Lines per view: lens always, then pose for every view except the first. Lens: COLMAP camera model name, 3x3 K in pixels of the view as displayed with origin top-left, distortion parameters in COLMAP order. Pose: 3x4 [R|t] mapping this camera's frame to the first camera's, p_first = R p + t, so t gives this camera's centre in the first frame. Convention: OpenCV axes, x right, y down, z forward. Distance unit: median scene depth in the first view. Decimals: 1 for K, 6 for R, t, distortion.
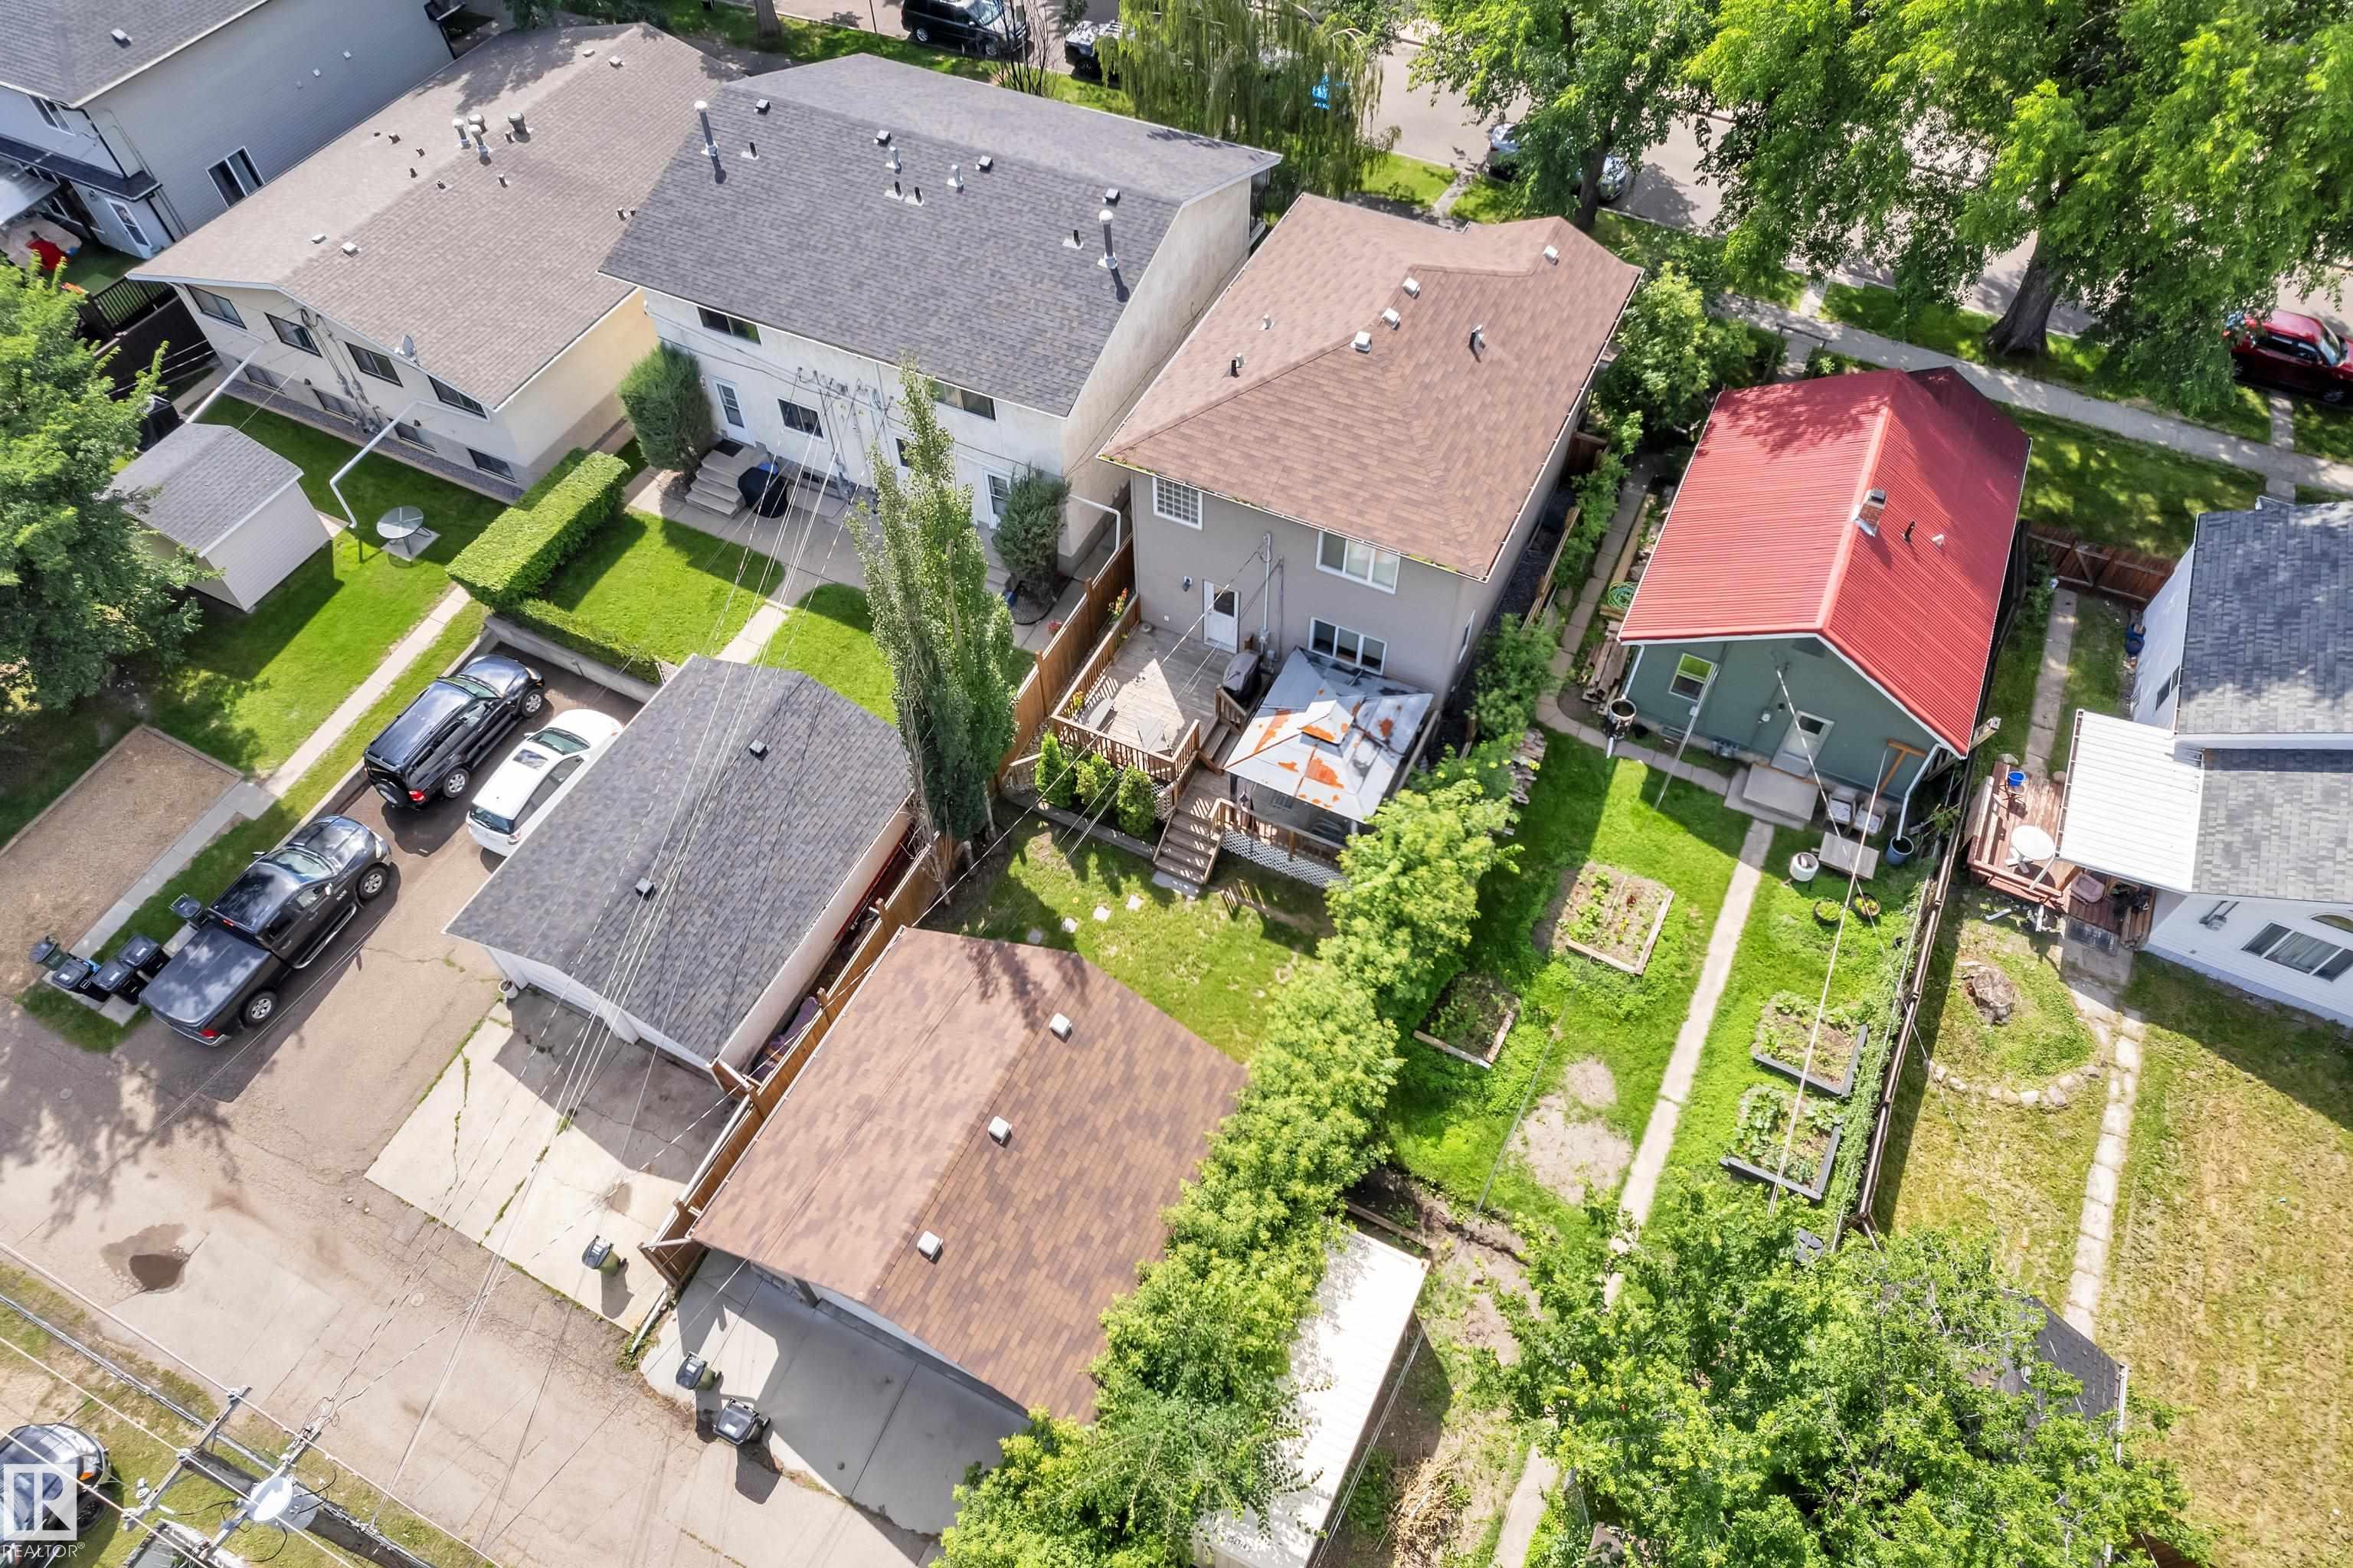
lens RADIAL K [[1508.2, 0, 1172.8], [0, 1508.2, 780.2], [0, 0, 1]] dist [-0.071465, 0.063376]
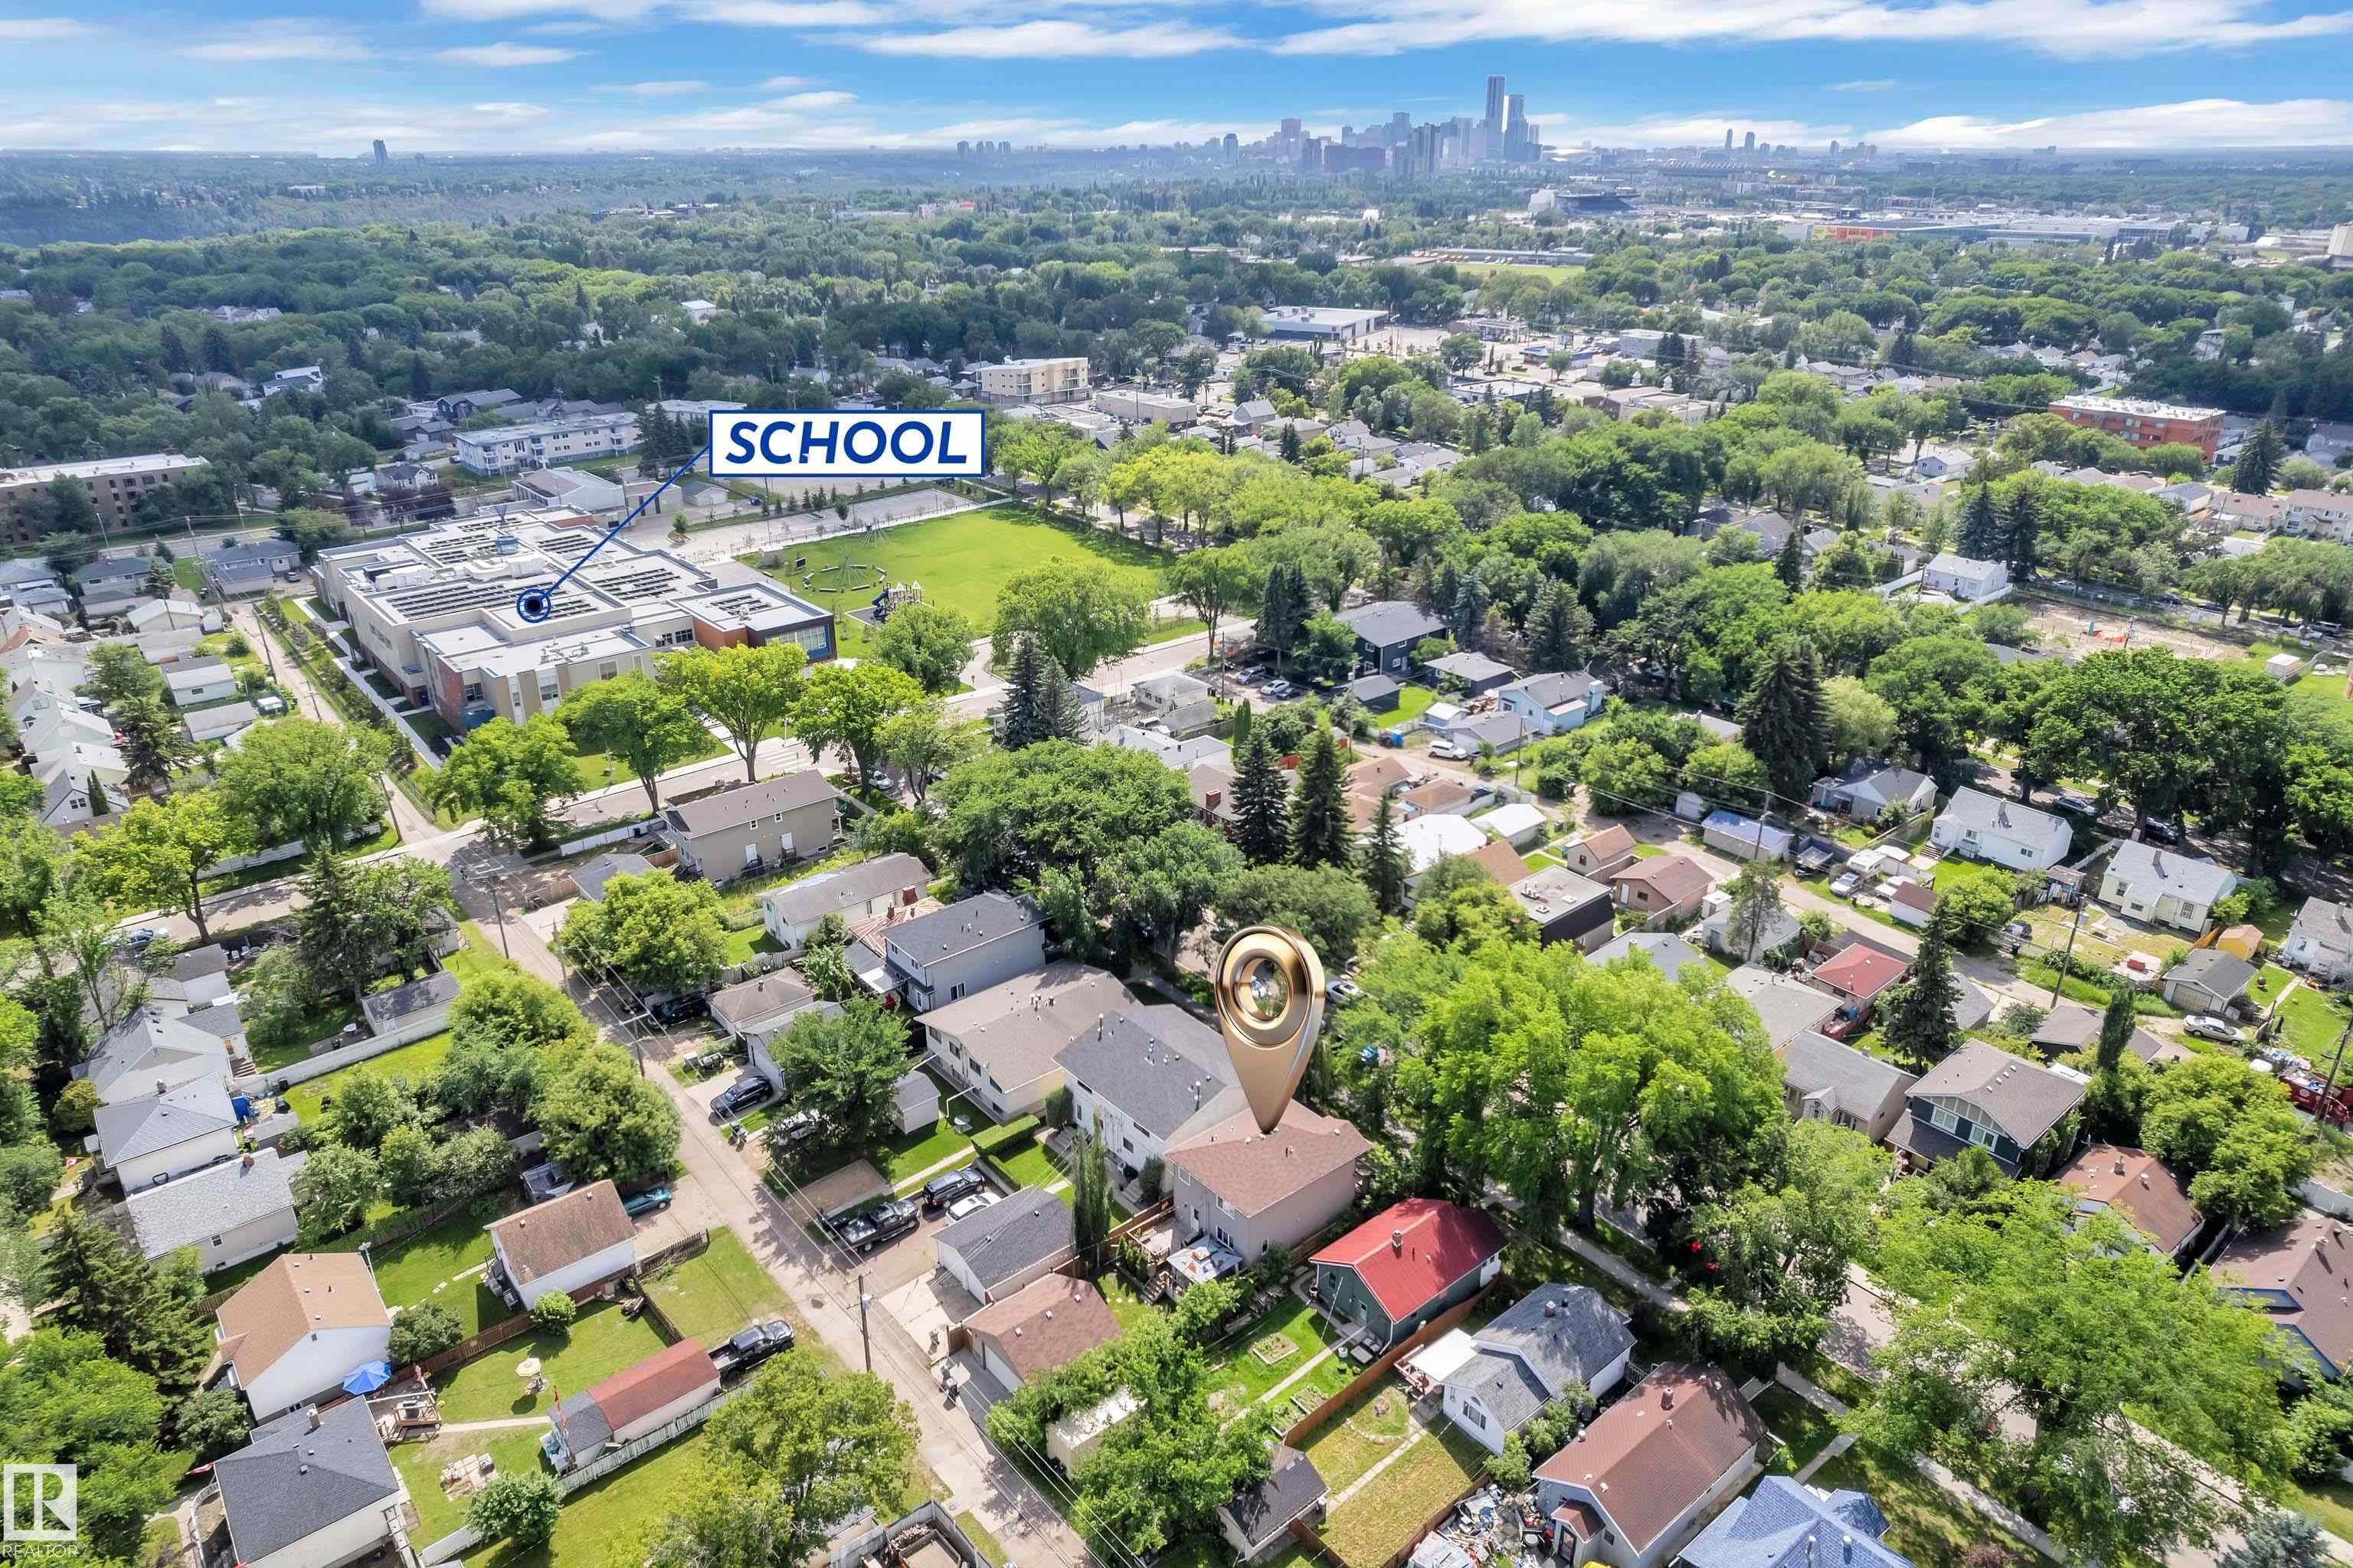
lens RADIAL K [[1508.2, 0, 1172.8], [0, 1508.2, 780.2], [0, 0, 1]] dist [-0.071465, 0.063376]
pose [[0.912955, 0.166948, -0.372345, 0.923102], [-0.328088, 0.842875, -0.426522, 0.423466], [0.242633, 0.511557, 0.824281, -1.830421]]
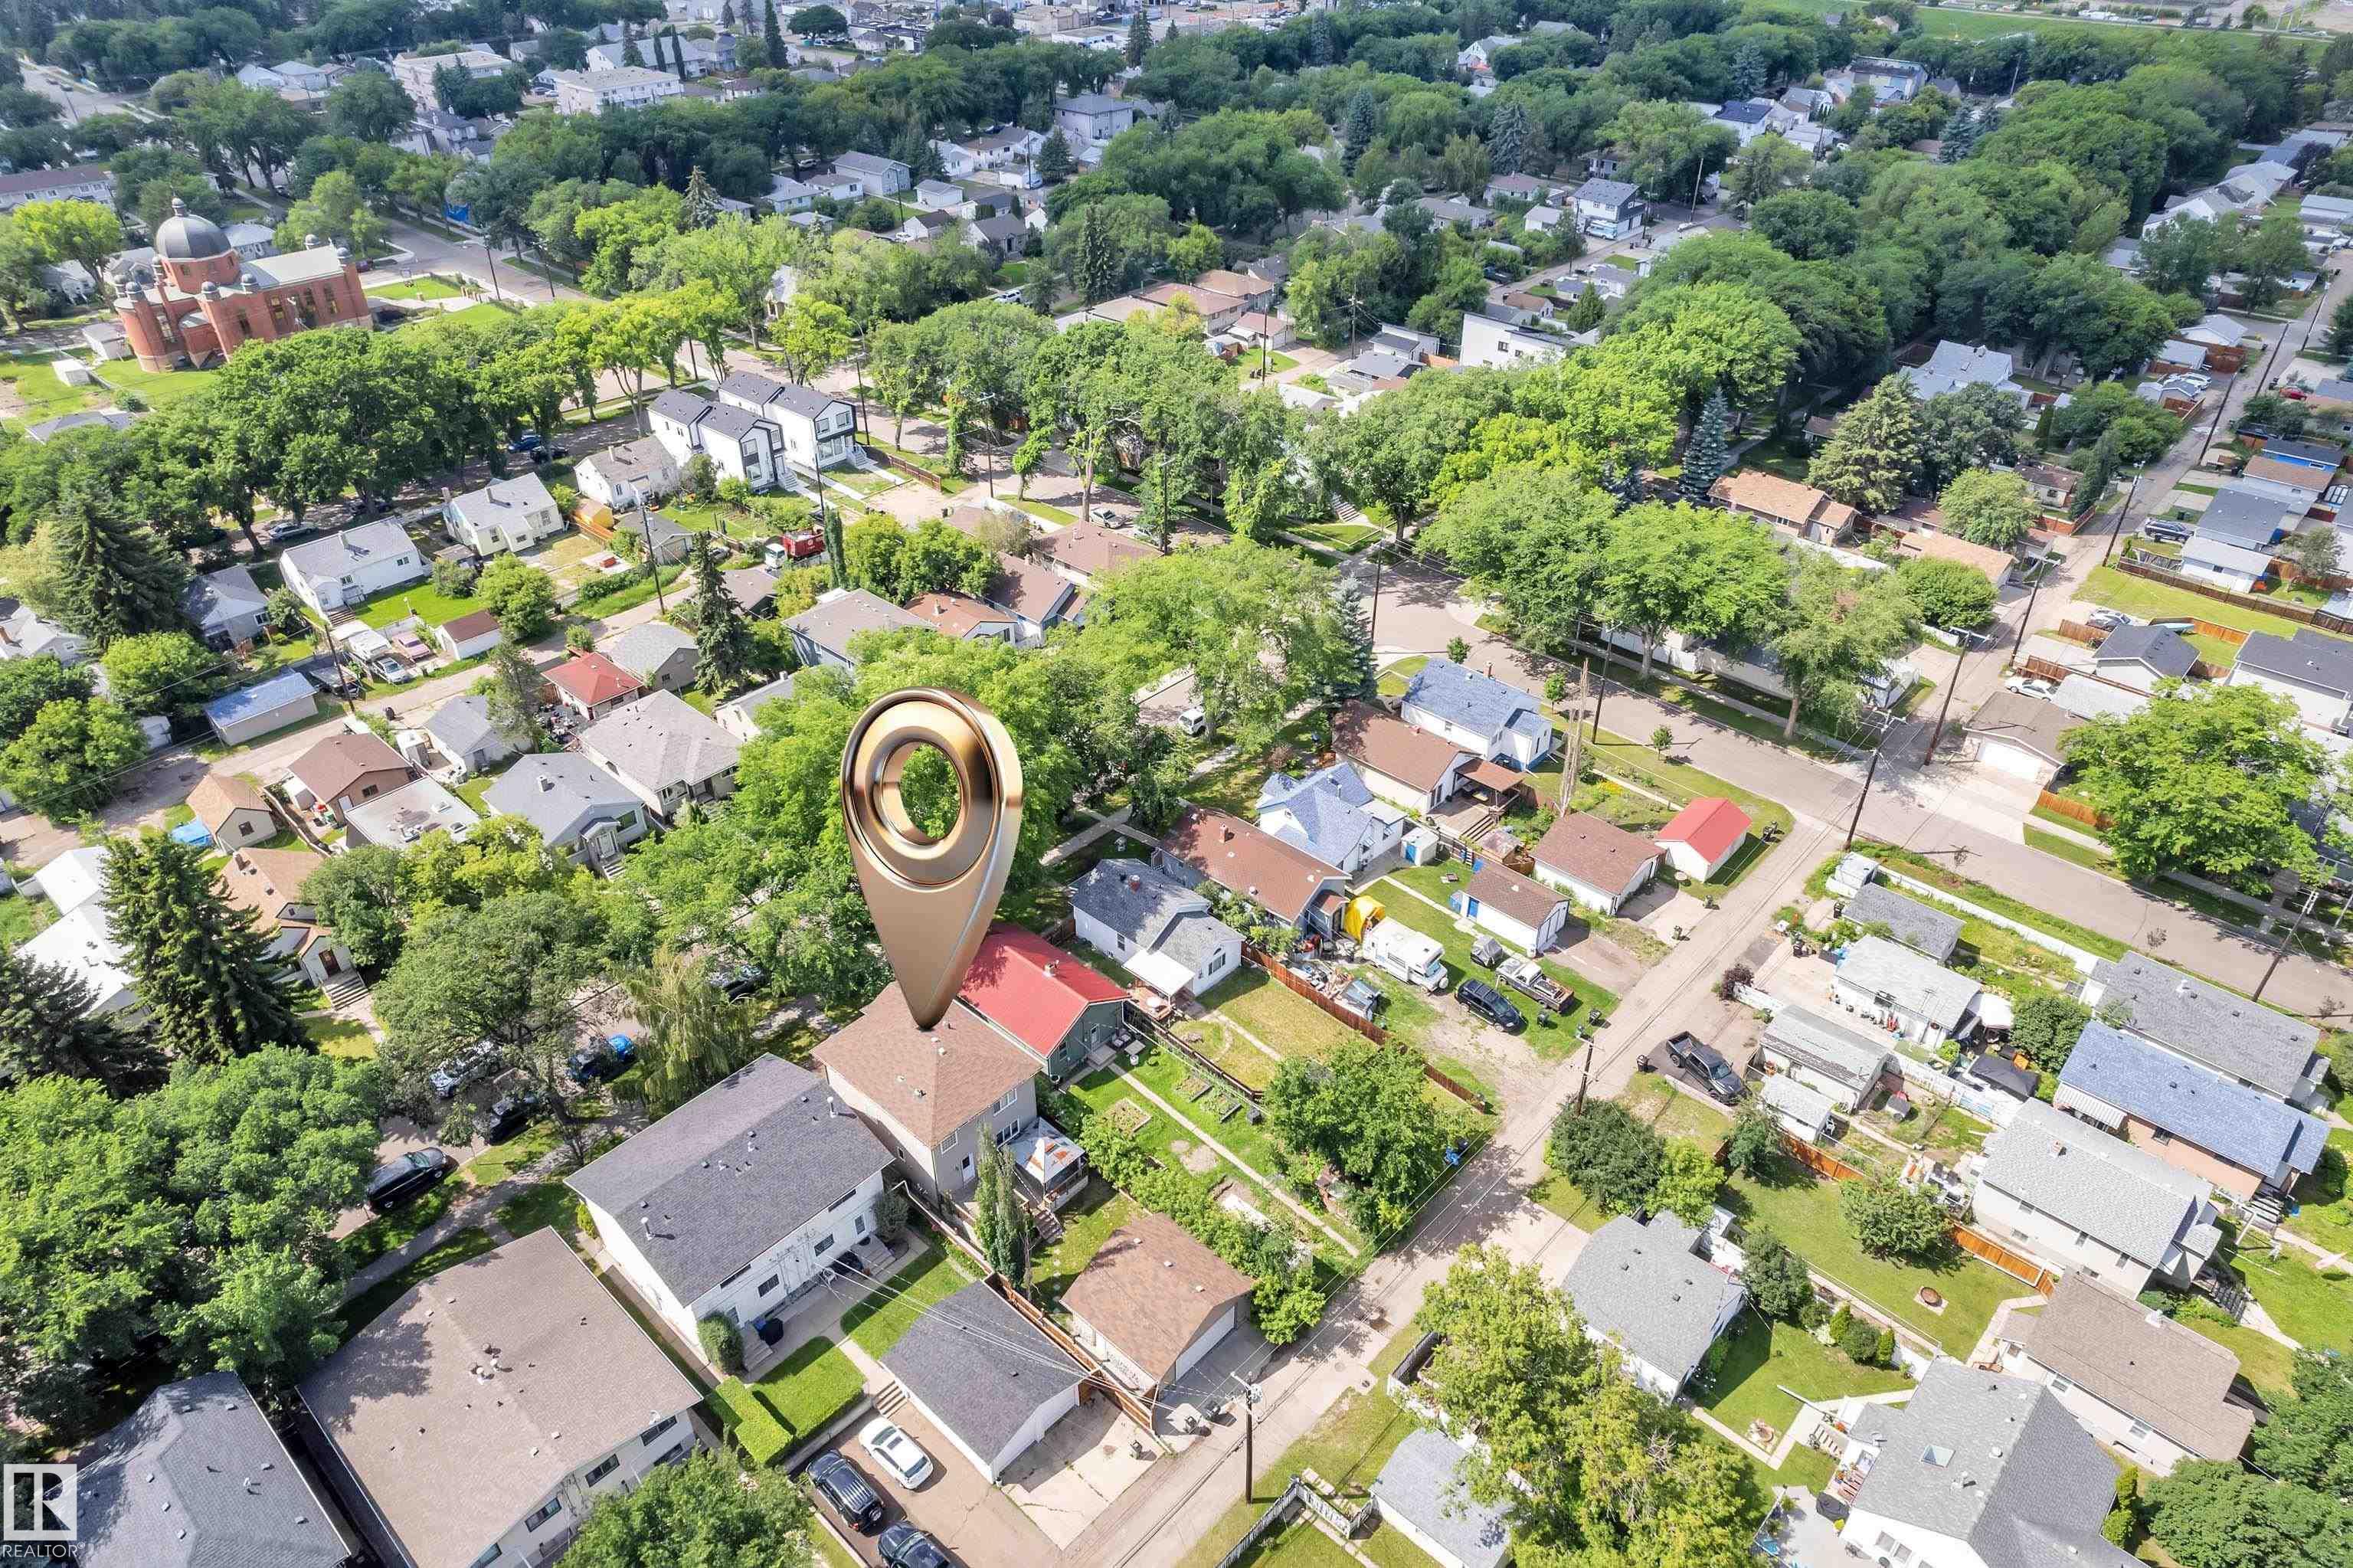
lens RADIAL K [[1508.2, 0, 1172.8], [0, 1508.2, 780.2], [0, 0, 1]] dist [-0.071465, 0.063376]
pose [[0.289995, -0.536957, 0.792200, -1.457706], [0.763738, 0.628673, 0.146542, -0.604117], [-0.576721, 0.562537, 0.592406, -0.998908]]
